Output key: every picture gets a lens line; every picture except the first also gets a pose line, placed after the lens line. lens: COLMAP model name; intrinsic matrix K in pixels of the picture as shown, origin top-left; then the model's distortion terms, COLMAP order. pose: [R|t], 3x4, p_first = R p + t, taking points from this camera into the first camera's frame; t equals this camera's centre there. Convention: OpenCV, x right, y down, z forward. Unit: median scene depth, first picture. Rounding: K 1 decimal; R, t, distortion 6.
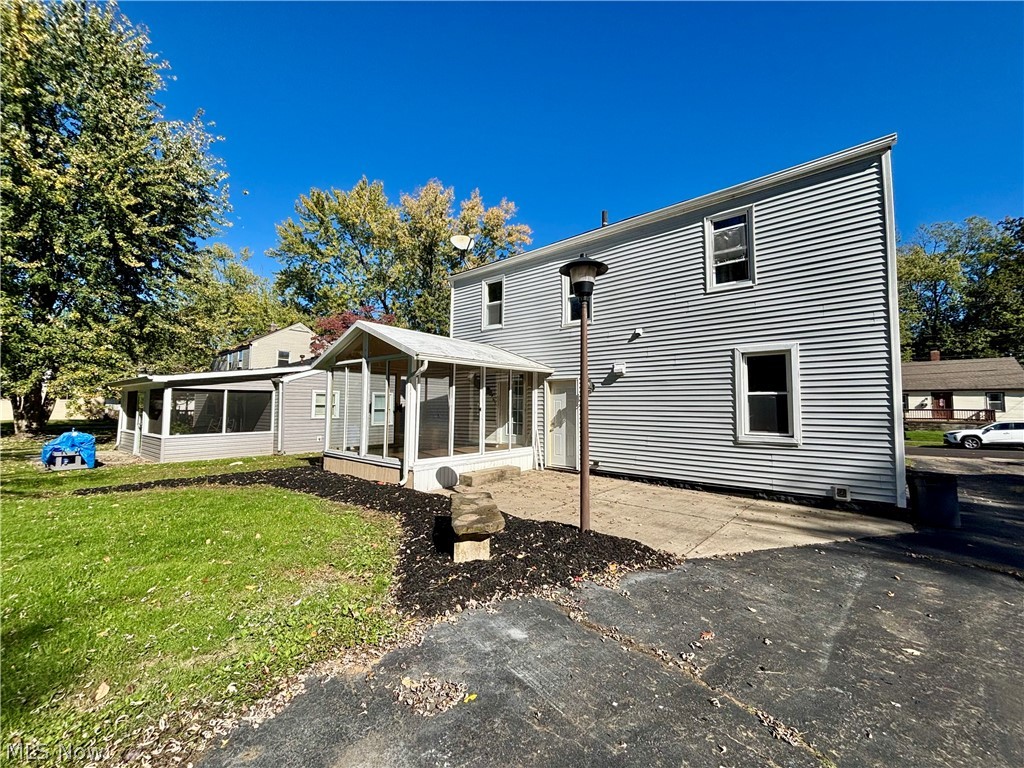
lens RADIAL K [[416.8, 0, 509.8], [0, 416.8, 382.3], [0, 0, 1]] dist [-0.000765, -0.000723]
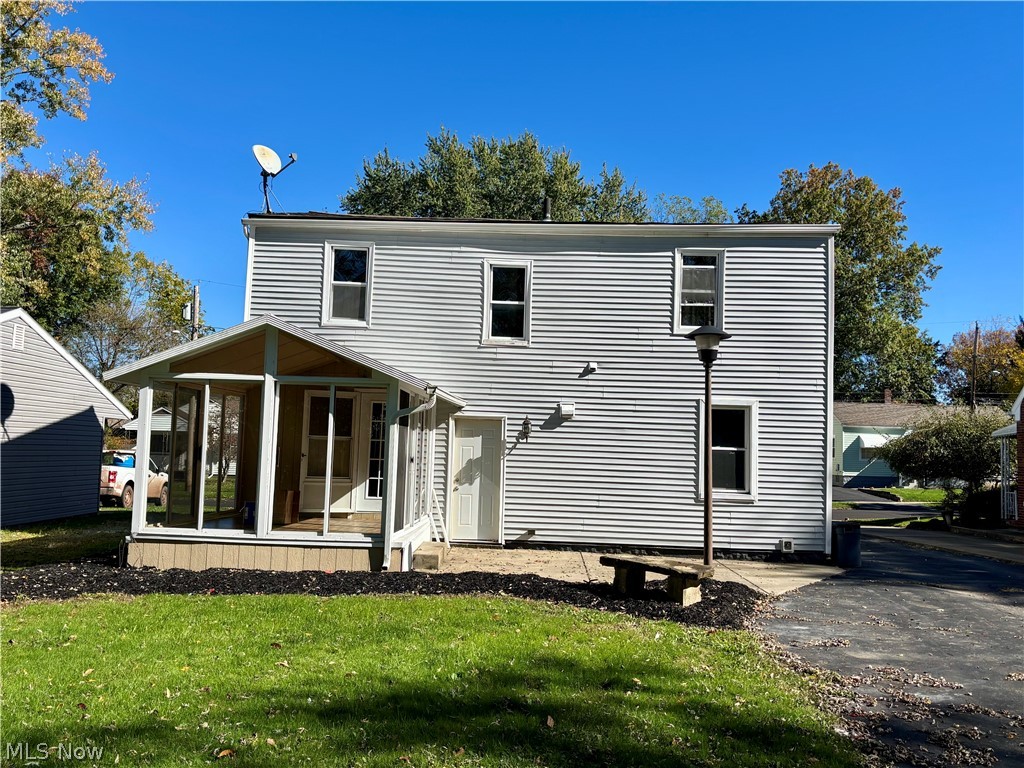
lens RADIAL K [[895.1, 0, 518.8], [0, 895.1, 387.0], [0, 0, 1]] dist [0.053448, -0.030459]
pose [[0.775161, 0.062109, 0.628704, -0.944845], [-0.063504, 0.997776, -0.020273, -0.038281], [-0.628564, -0.024210, 0.777381, -0.275768]]
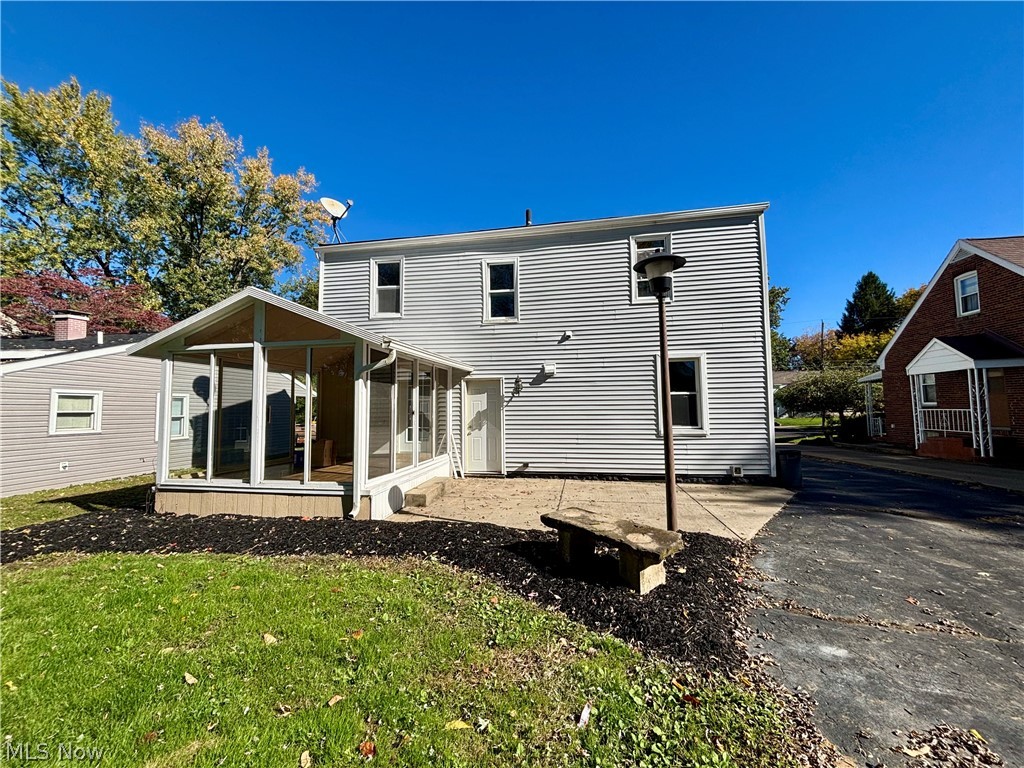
lens RADIAL K [[416.8, 0, 513.2], [0, 416.8, 383.5], [0, 0, 1]] dist [-0.000765, -0.000723]
pose [[0.856391, 0.014433, 0.516127, -0.360228], [-0.012797, 0.999895, -0.006728, 0.010842], [-0.516170, -0.000843, 0.856486, 0.197473]]
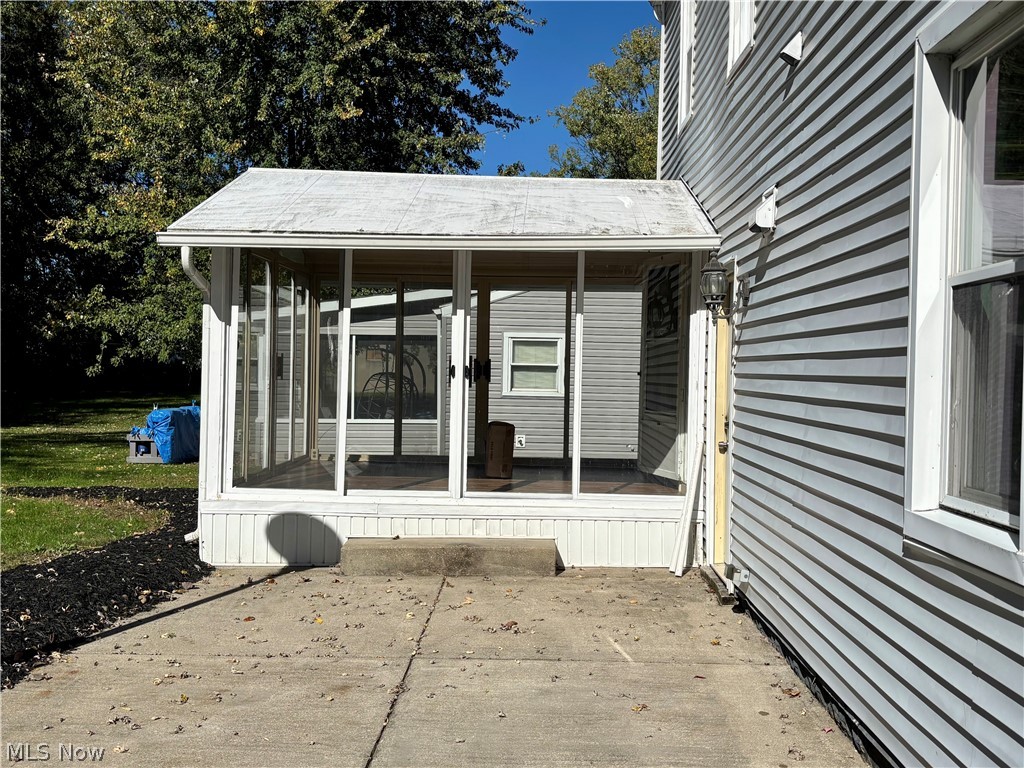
lens RADIAL K [[1054.8, 0, 508.1], [0, 1054.8, 386.7], [0, 0, 1]] dist [0.055116, 0.000000]
pose [[0.630814, 0.015281, -0.775784, 0.719761], [0.036040, 0.998150, 0.048967, 0.039358], [0.775097, -0.058849, 0.629096, 0.509529]]
